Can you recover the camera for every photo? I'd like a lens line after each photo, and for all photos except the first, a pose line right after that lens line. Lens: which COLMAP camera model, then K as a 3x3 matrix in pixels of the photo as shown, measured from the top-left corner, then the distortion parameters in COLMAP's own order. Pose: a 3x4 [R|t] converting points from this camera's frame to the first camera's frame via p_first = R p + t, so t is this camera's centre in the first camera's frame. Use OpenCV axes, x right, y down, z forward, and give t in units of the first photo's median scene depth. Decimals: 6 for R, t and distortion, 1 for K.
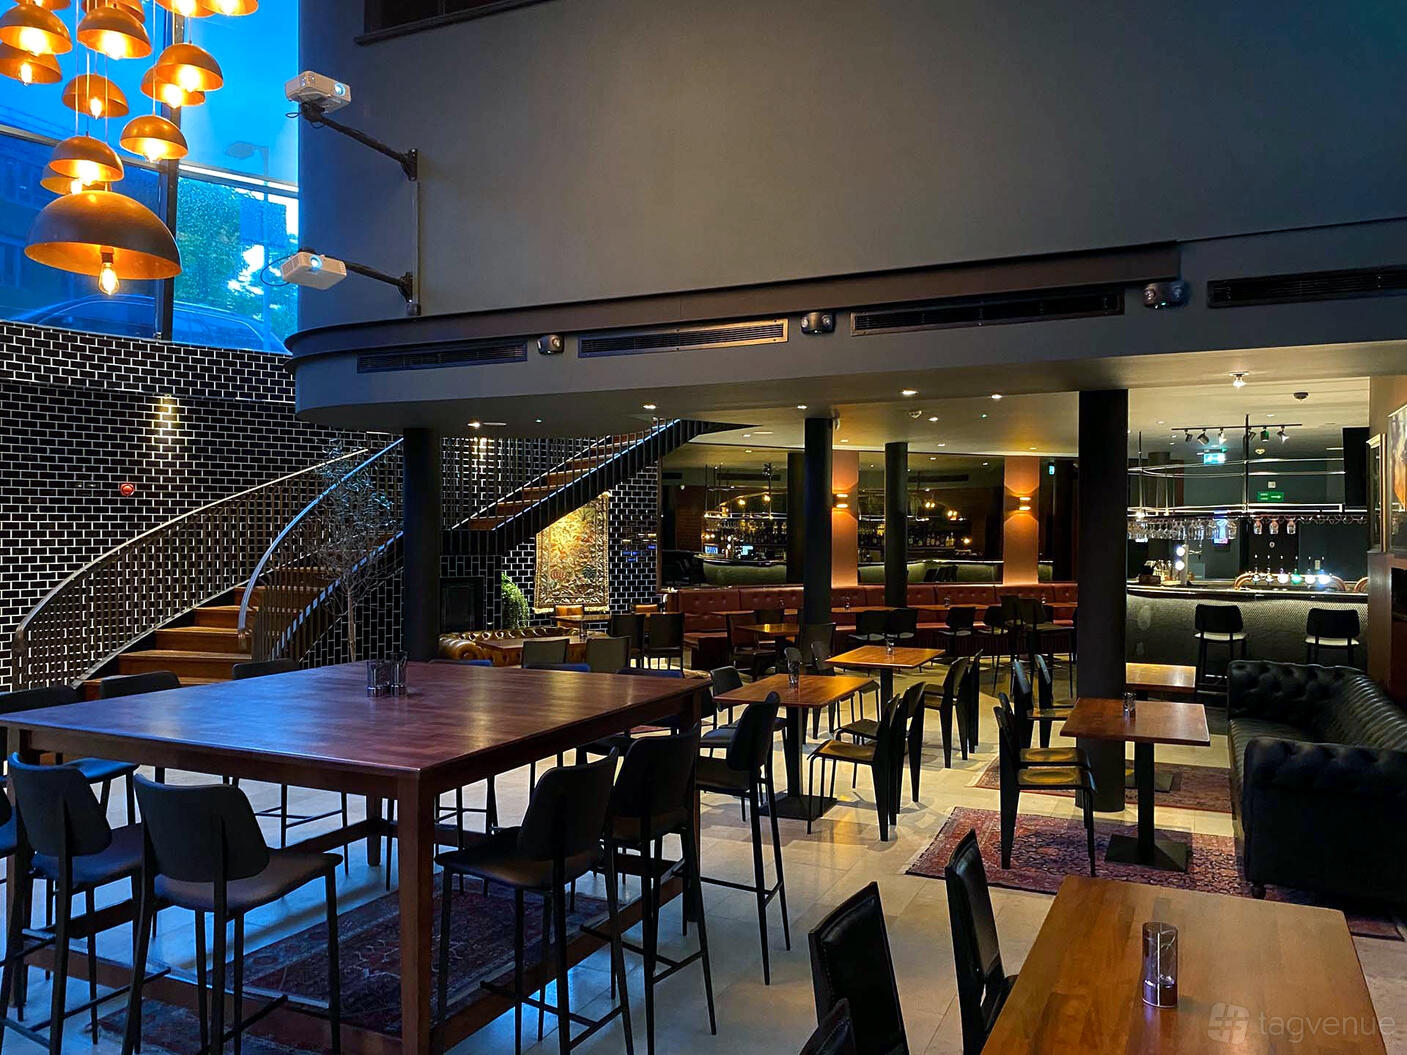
lens RADIAL K [[1145.7, 0, 658.4], [0, 1145.7, 526.9], [0, 0, 1]] dist [0.000840, -0.002909]
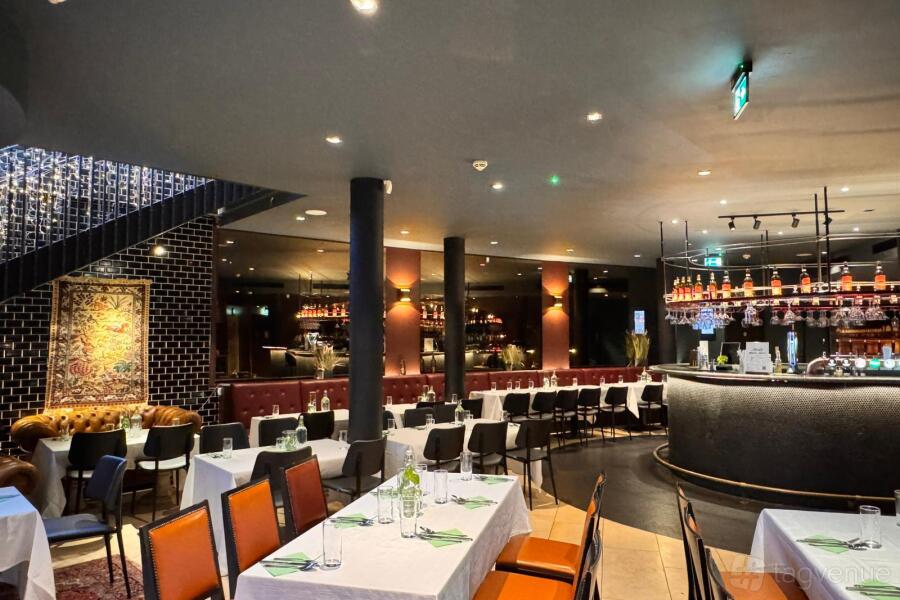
lens RADIAL K [[632.1, 0, 437.2], [0, 632.1, 299.3], [0, 0, 1]] dist [-0.009478, -0.001581]
pose [[0.983157, 0.003646, 0.182725, 0.088127], [0.006287, 0.998535, -0.053752, 0.014683], [-0.182653, 0.053995, 0.981694, 0.443565]]
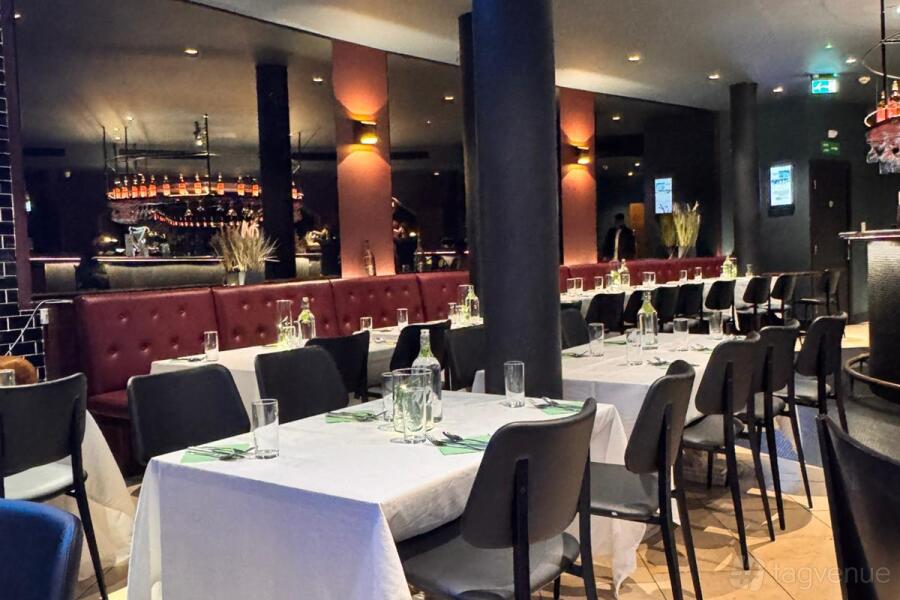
lens RADIAL K [[835.9, 0, 450.0], [0, 835.9, 300.0], [0, 0, 1]] dist [-0.004730, 0.000104]
pose [[0.896744, -0.063159, 0.438020, 0.000063], [0.040715, 0.997340, 0.060455, 0.044661], [-0.440673, -0.036379, 0.896930, 0.653844]]
